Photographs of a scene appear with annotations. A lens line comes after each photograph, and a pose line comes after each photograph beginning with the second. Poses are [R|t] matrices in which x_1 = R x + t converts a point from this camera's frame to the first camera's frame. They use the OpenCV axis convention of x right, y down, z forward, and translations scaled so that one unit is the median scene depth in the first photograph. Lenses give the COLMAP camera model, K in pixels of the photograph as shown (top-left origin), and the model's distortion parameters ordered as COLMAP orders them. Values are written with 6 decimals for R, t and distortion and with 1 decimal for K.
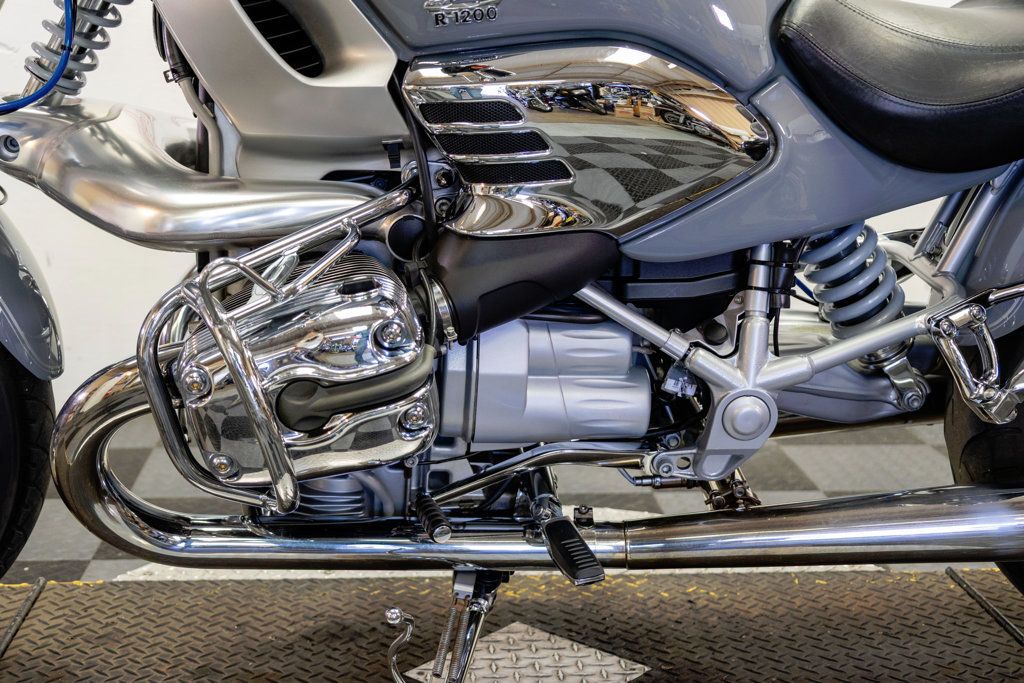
lens RADIAL K [[1472.4, 0, 512.0], [0, 1472.4, 341.5], [0, 0, 1]] dist [0.044284, 0.060187]
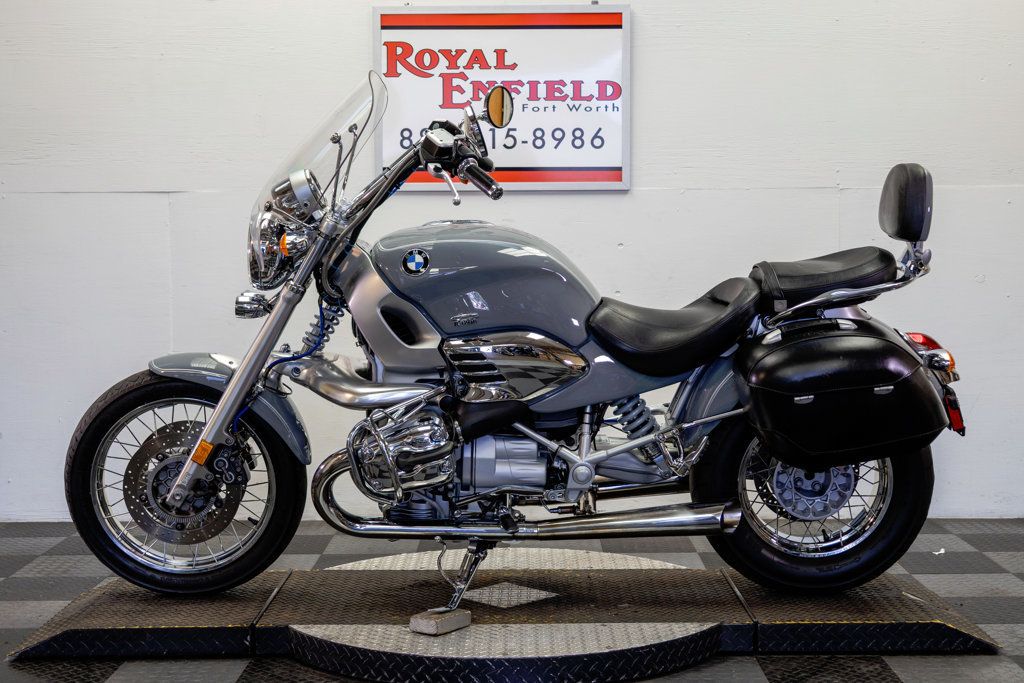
lens RADIAL K [[1500.7, 0, 512.0], [0, 1500.7, 341.5], [0, 0, 1]] dist [-0.002549, 0.067248]
pose [[0.995742, -0.014516, -0.091032, 0.287569], [0.001483, 0.989918, -0.141636, 0.196534], [0.092170, 0.140898, 0.985724, -1.626357]]
